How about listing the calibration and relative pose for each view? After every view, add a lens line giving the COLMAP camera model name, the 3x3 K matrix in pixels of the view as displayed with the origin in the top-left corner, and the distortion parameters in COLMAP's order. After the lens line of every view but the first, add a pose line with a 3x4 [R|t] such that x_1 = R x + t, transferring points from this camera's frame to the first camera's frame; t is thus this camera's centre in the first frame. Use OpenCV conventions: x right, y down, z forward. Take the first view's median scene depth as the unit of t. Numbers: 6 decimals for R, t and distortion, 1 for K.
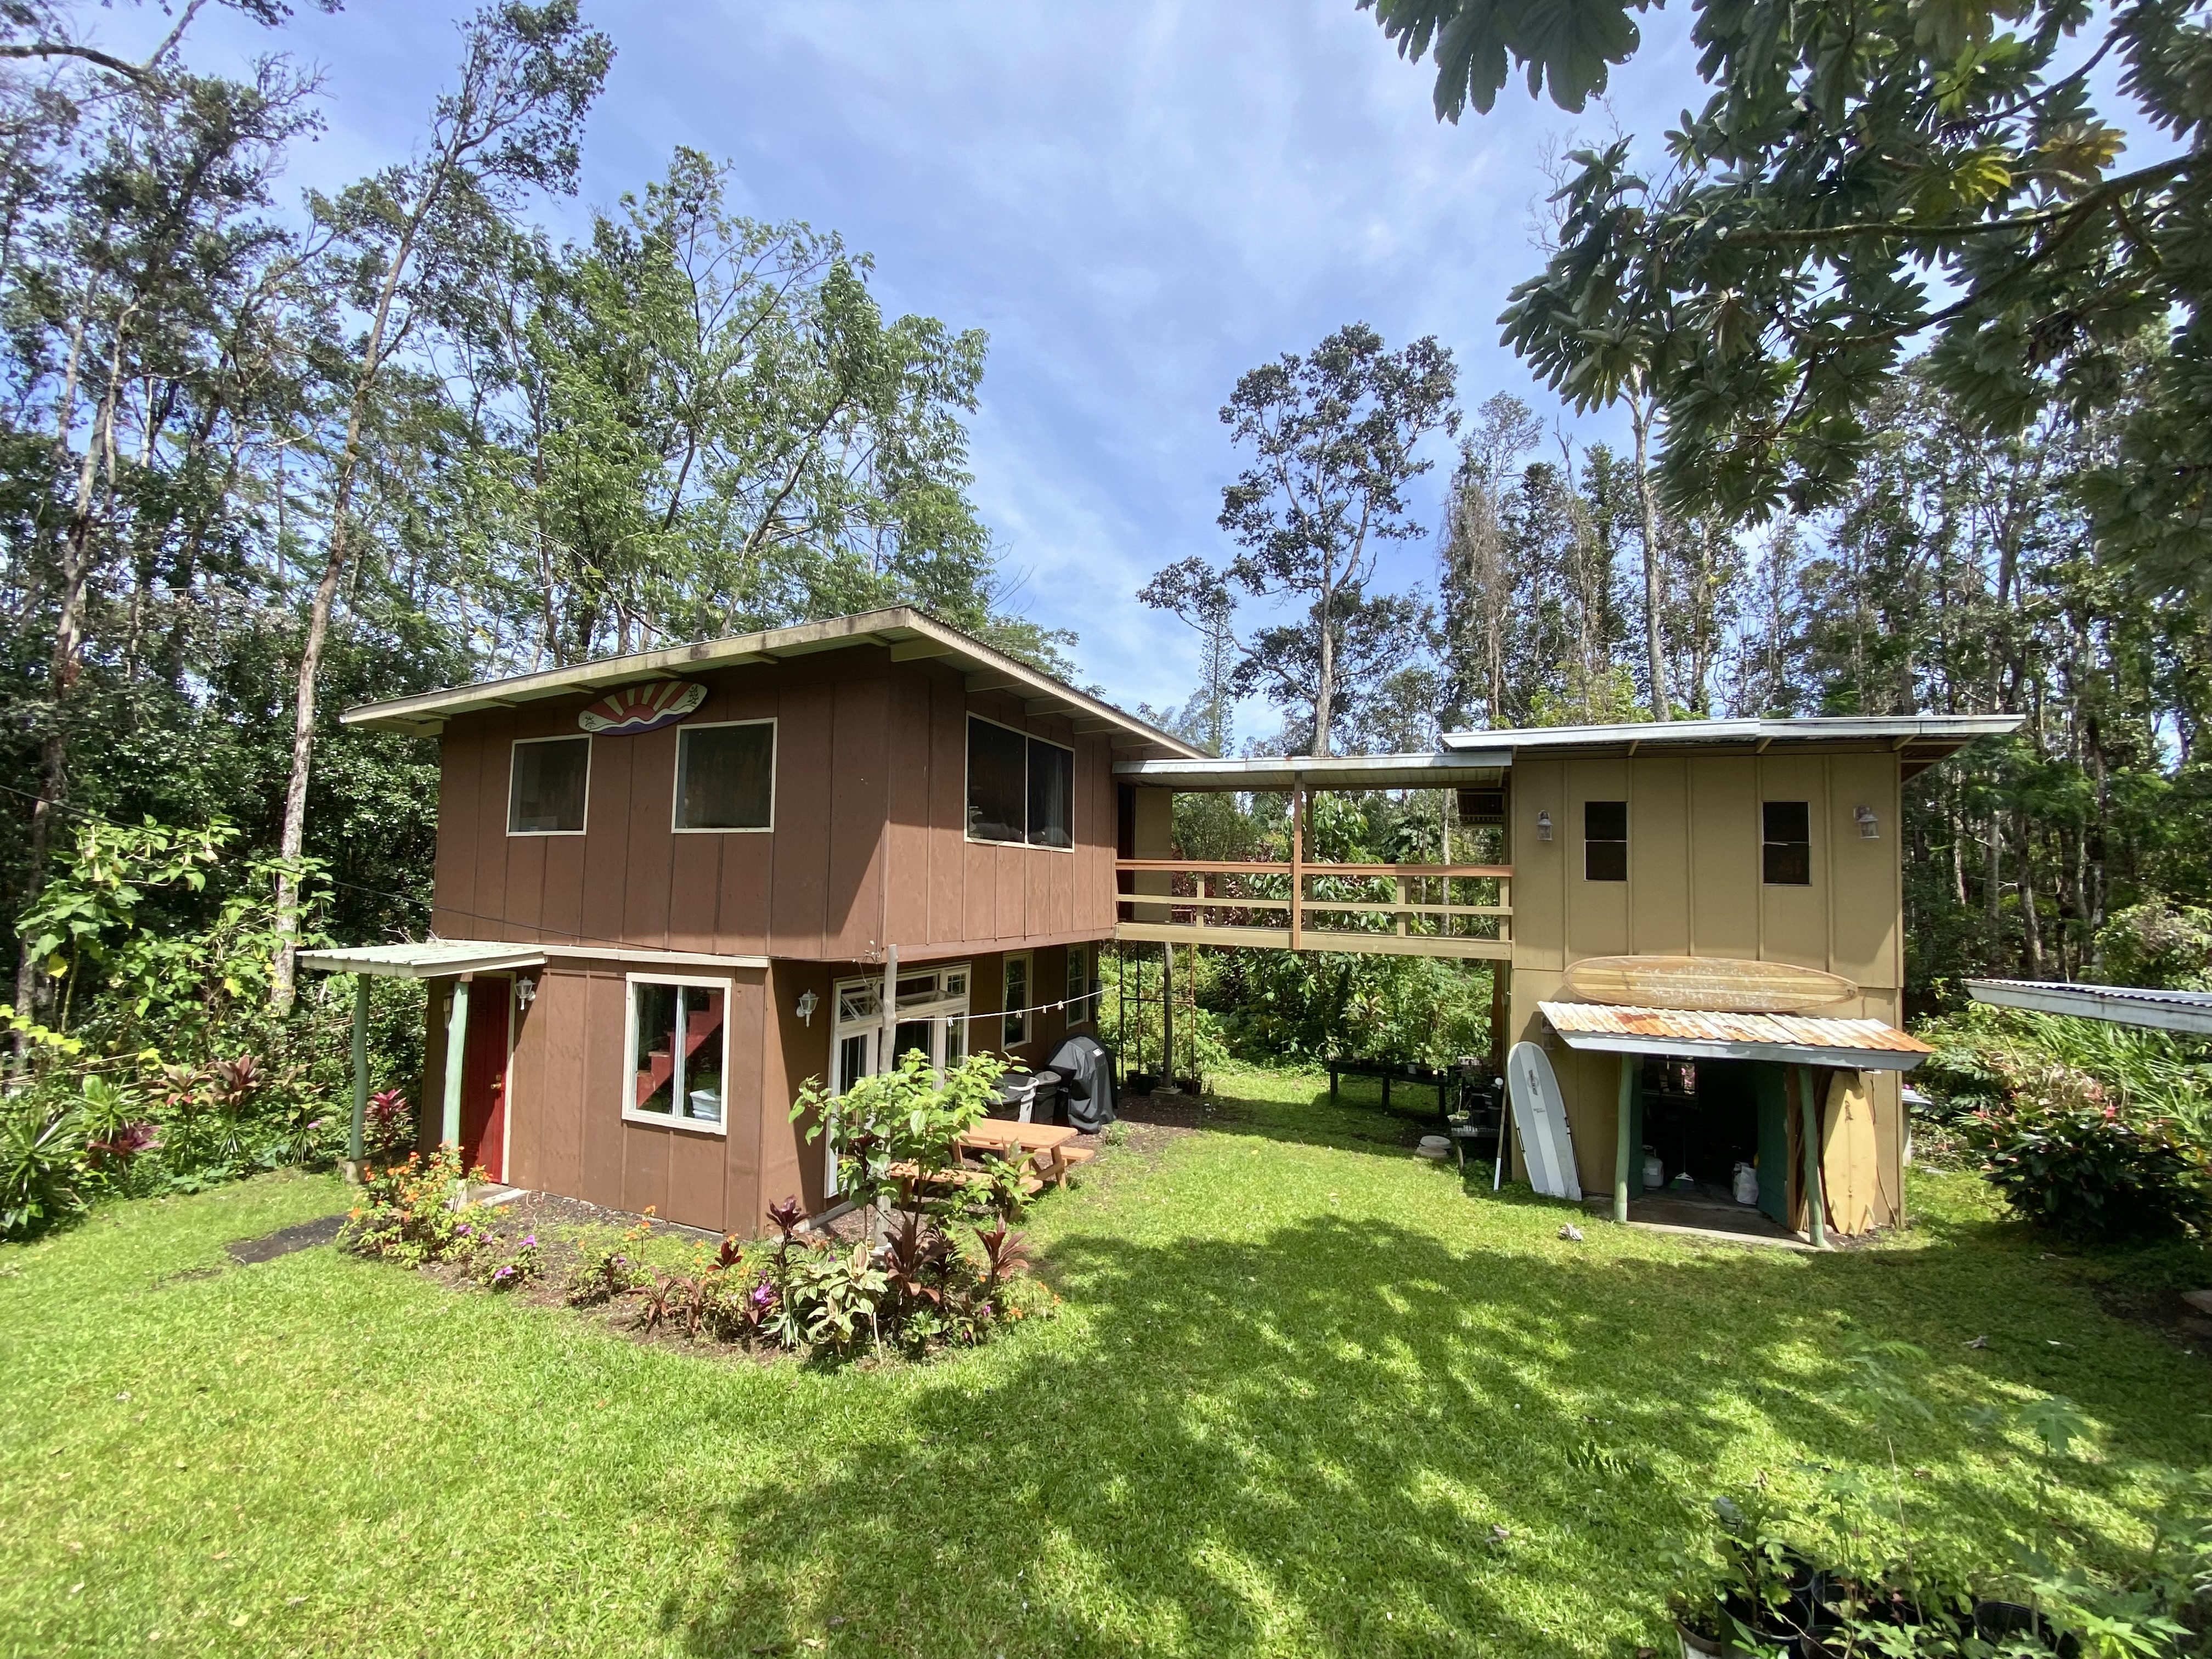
lens RADIAL K [[888.9, 0, 1120.4], [0, 888.9, 835.0], [0, 0, 1]] dist [0.018883, -0.018347]
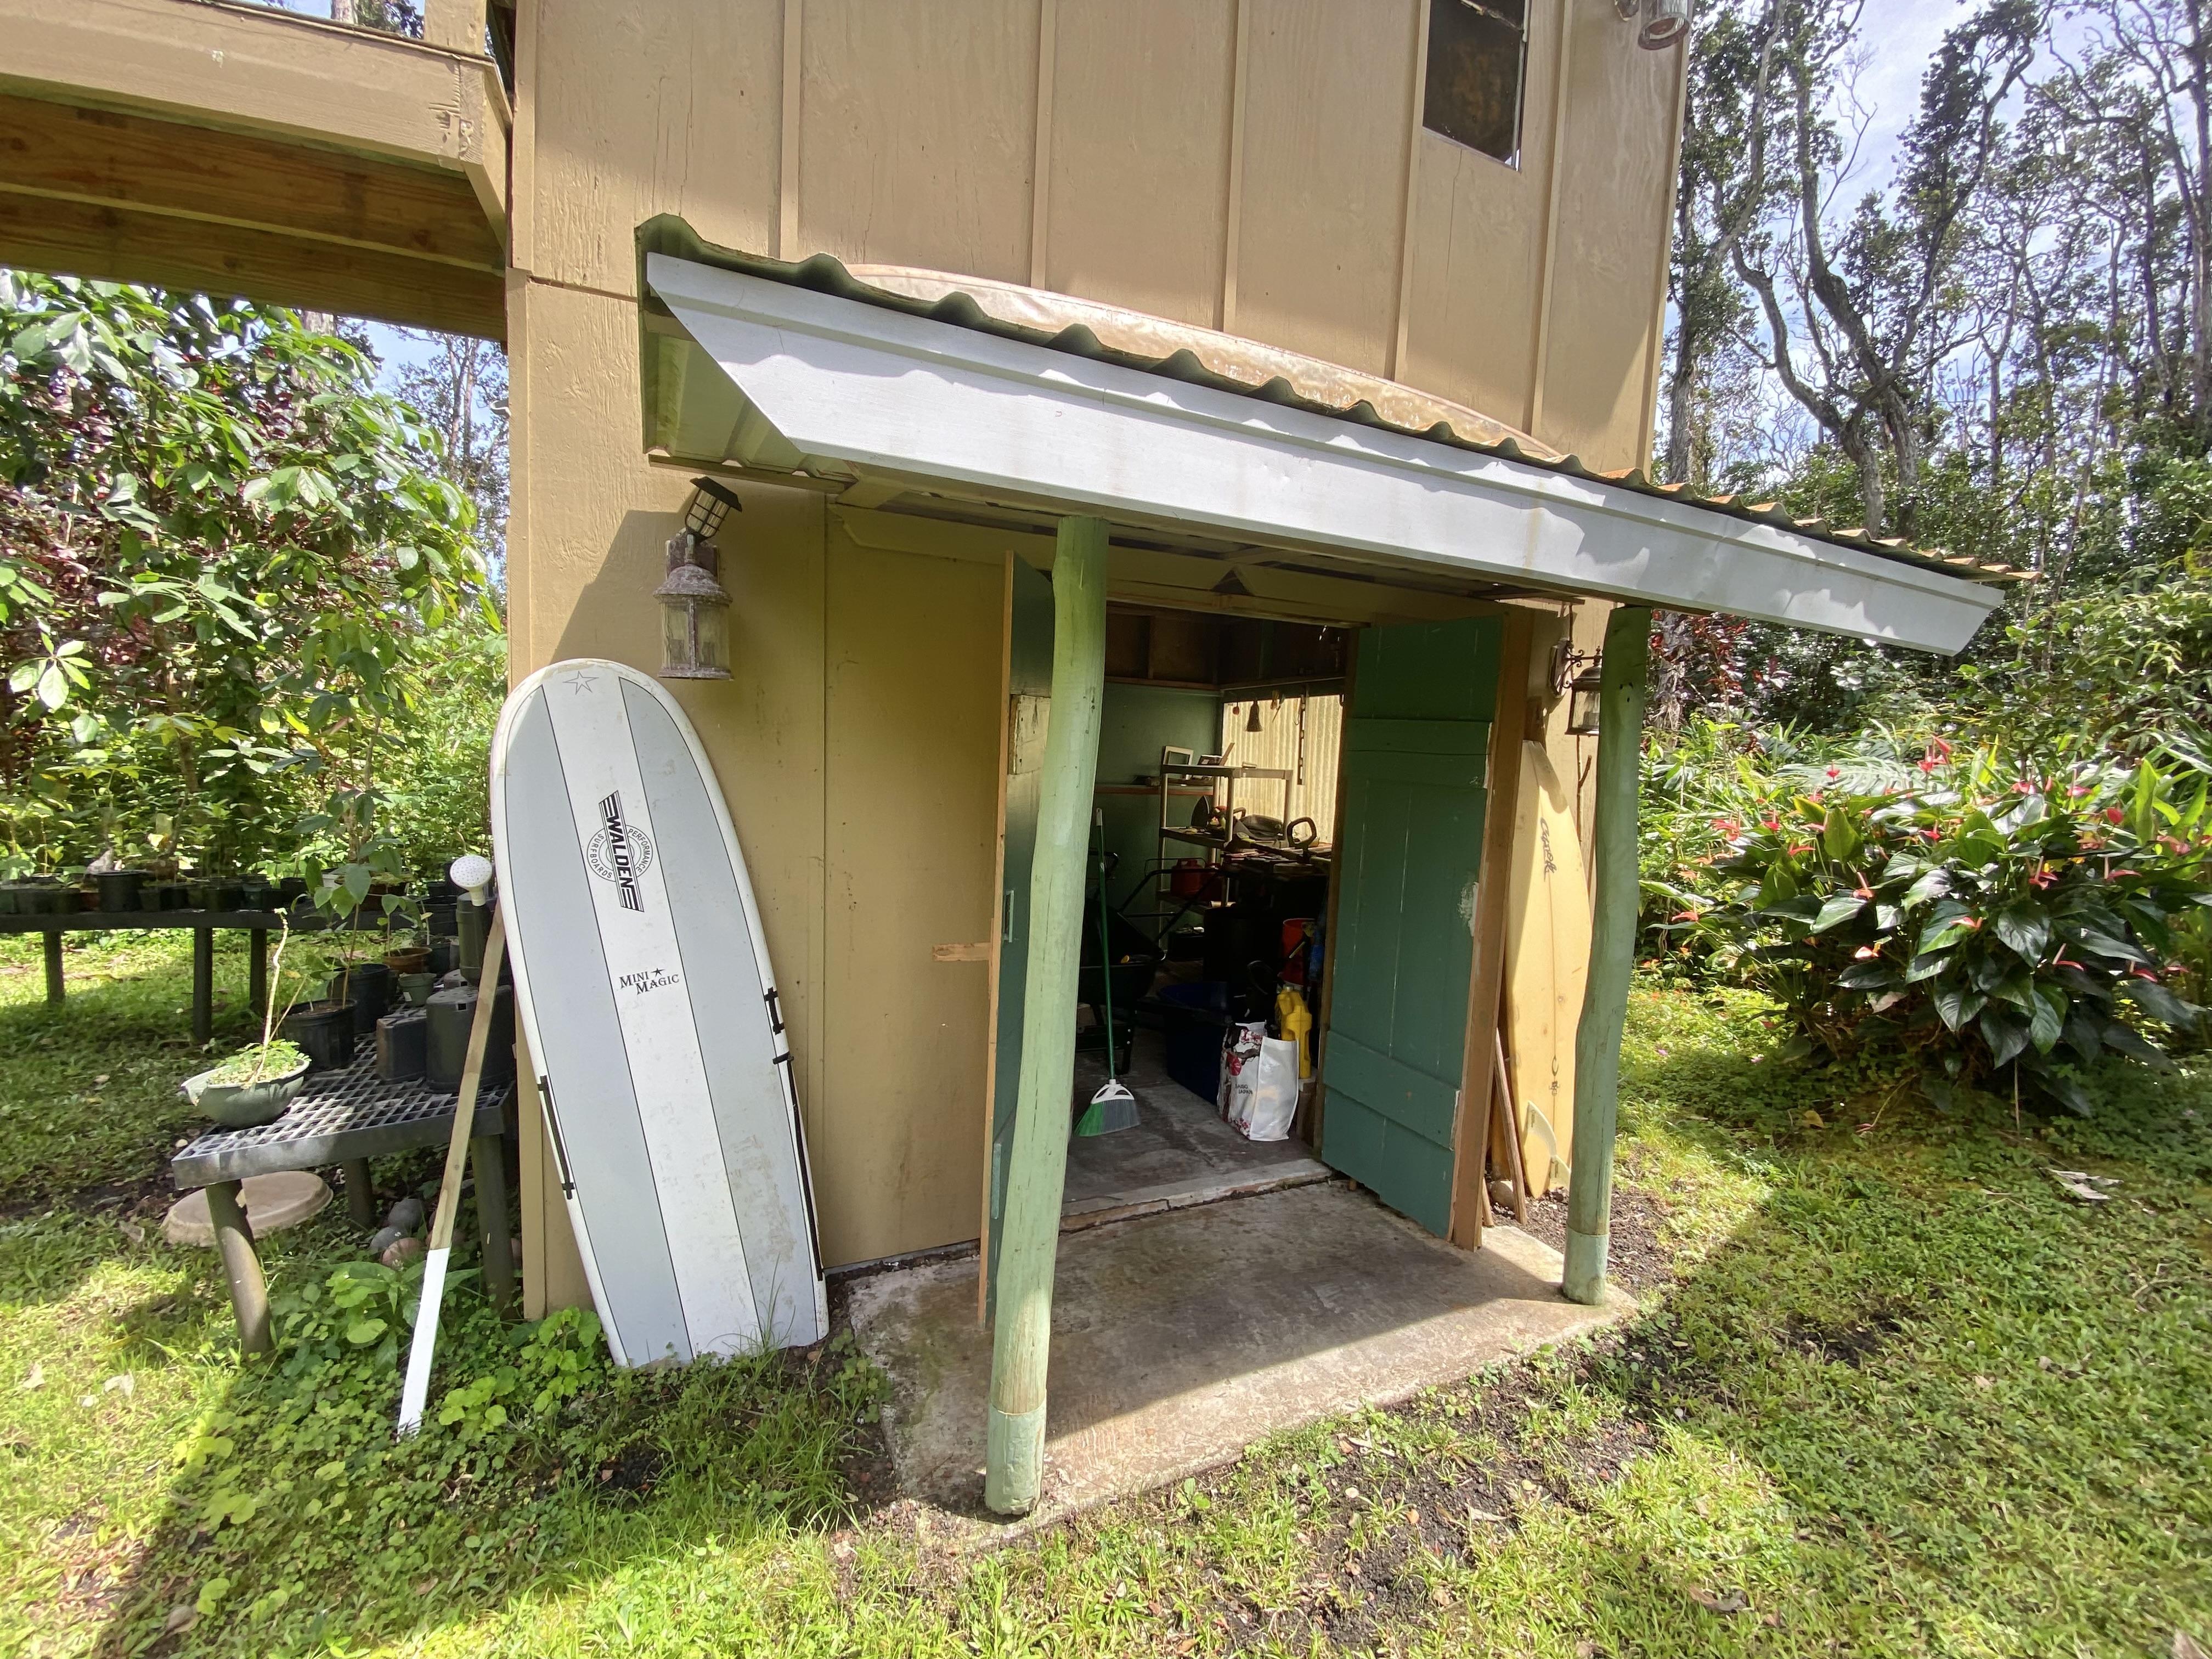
lens RADIAL K [[879.6, 0, 1064.5], [0, 879.6, 823.9], [0, 0, 1]] dist [-0.000468, -0.012397]
pose [[0.744552, -0.051836, 0.665549, 0.483870], [-0.063273, 0.987013, 0.147657, 0.282061], [-0.664560, -0.152049, 0.731602, 0.943395]]
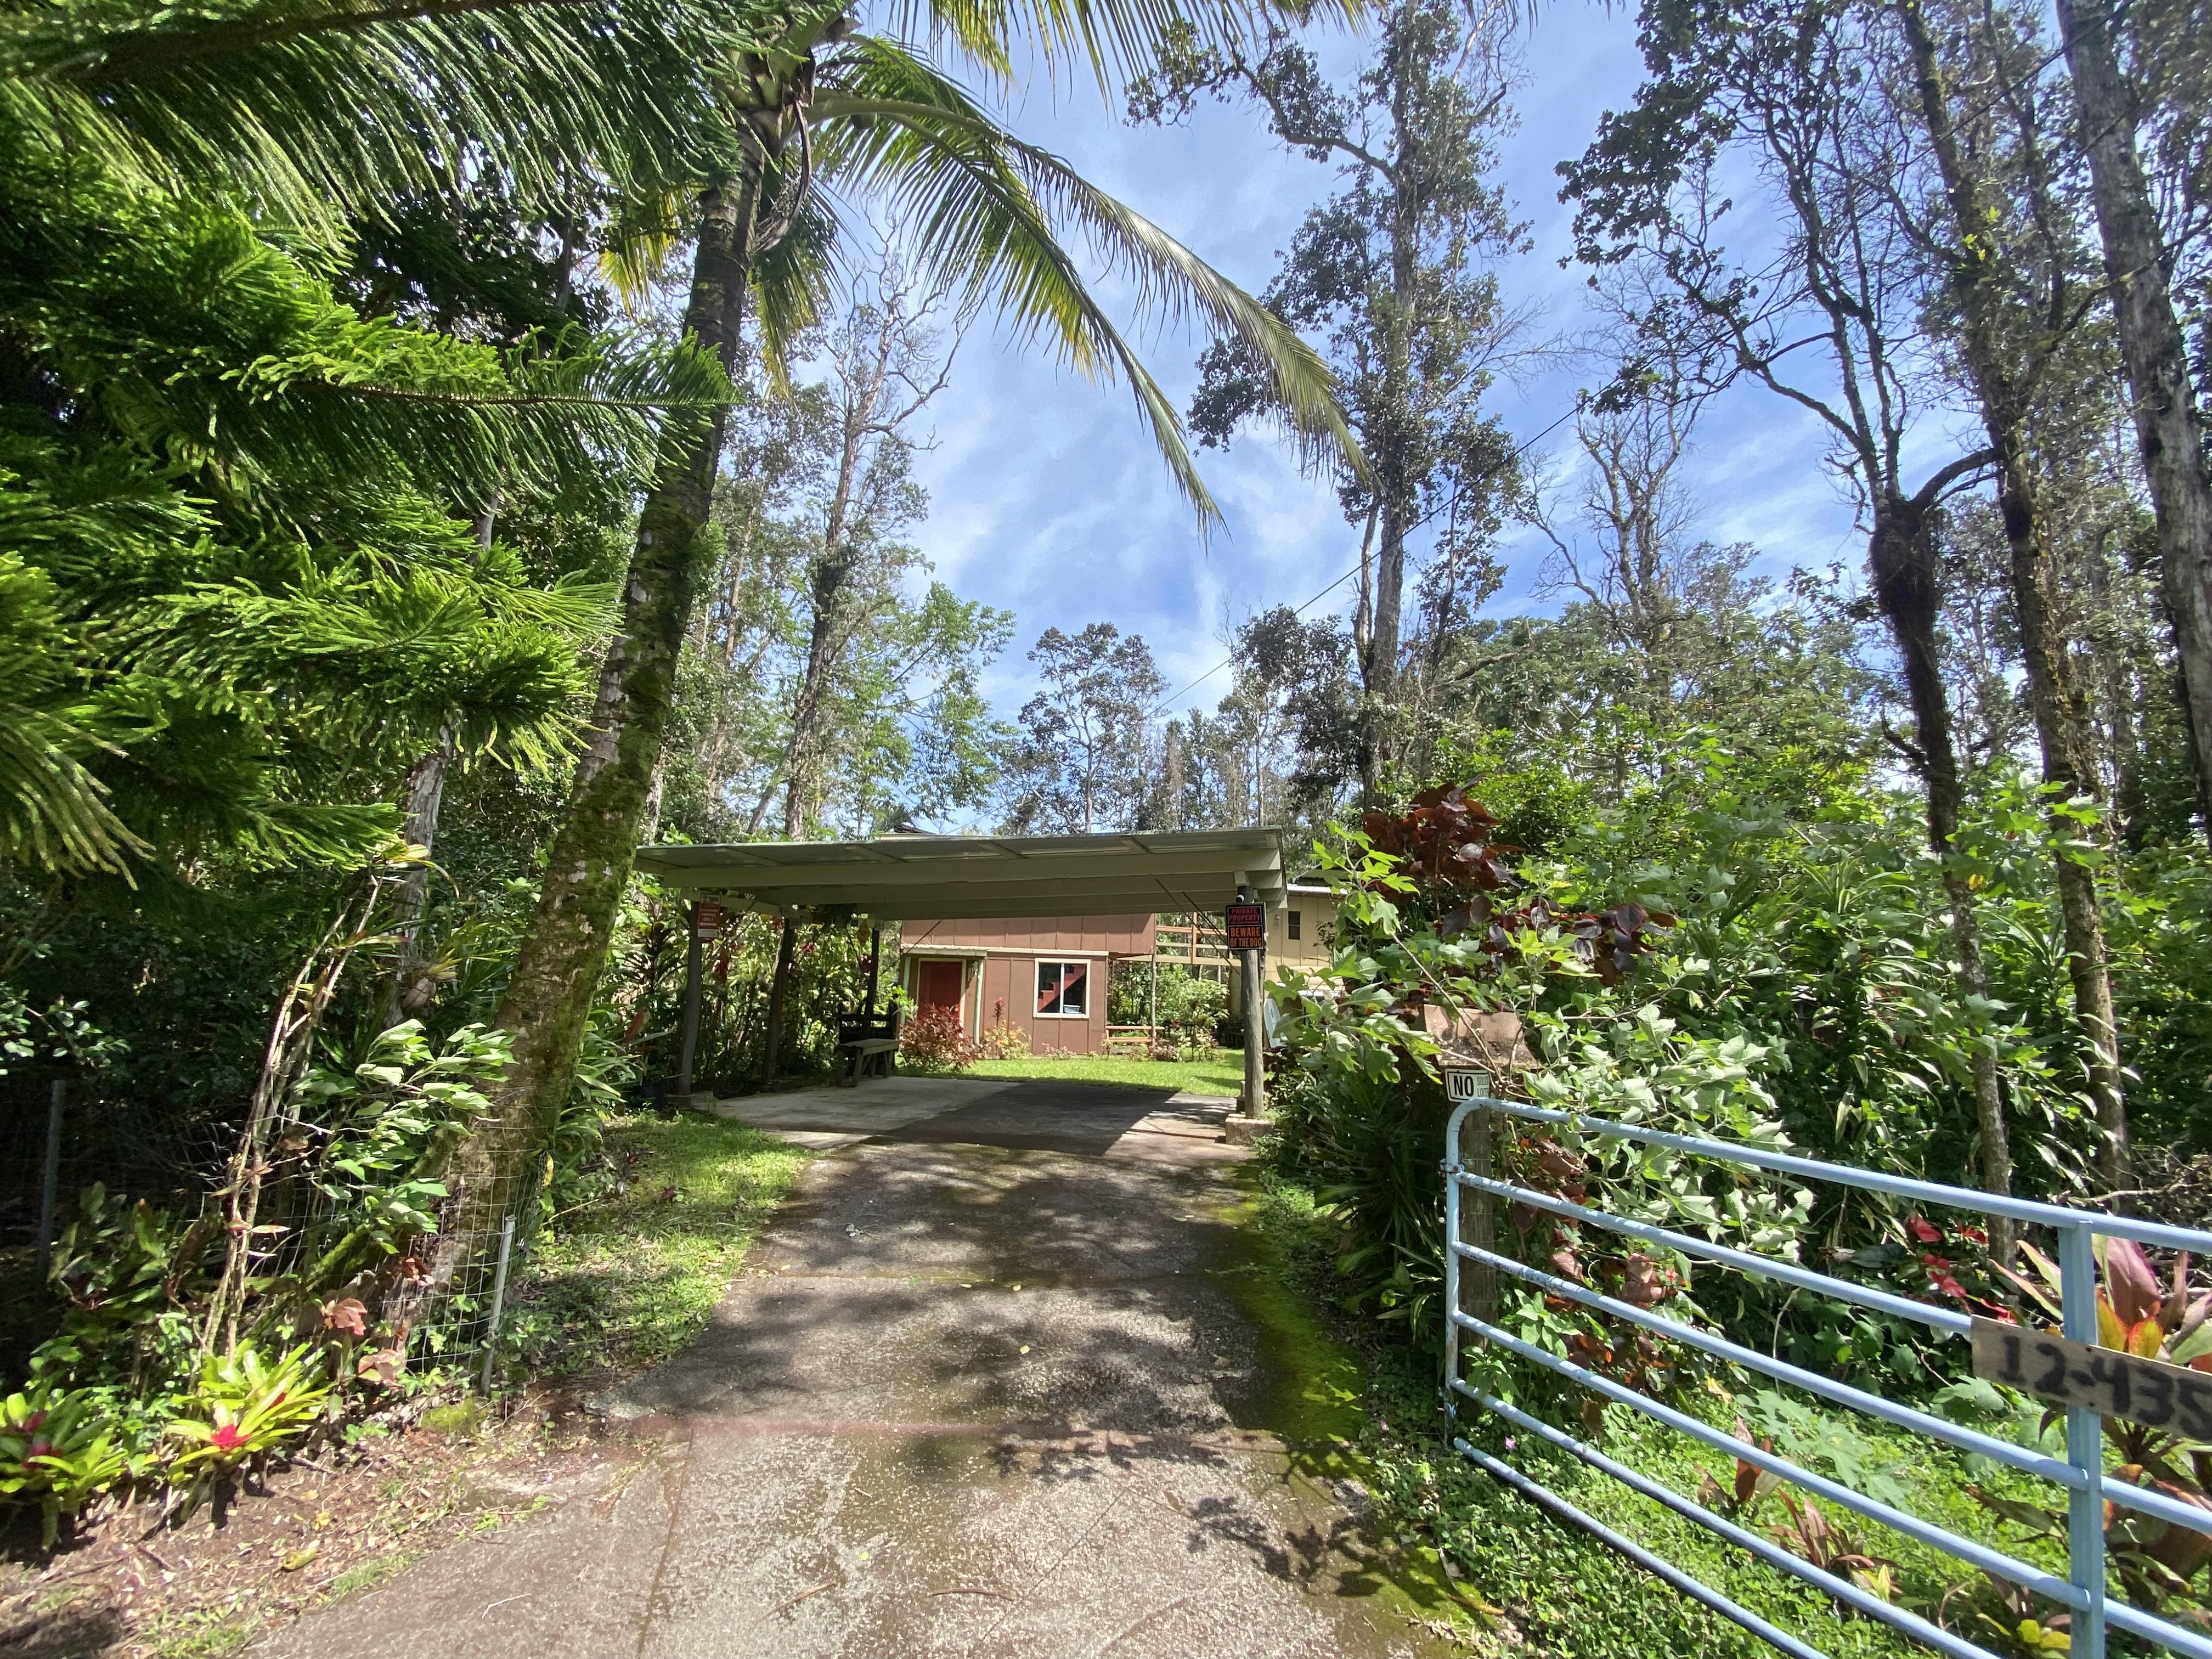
lens RADIAL K [[888.9, 0, 1120.4], [0, 888.9, 835.0], [0, 0, 1]] dist [0.018883, -0.018347]
pose [[0.822202, 0.105292, 0.559372, -1.792029], [-0.056947, 0.993027, -0.103216, 0.054250], [-0.566340, 0.053010, 0.822465, -1.207523]]
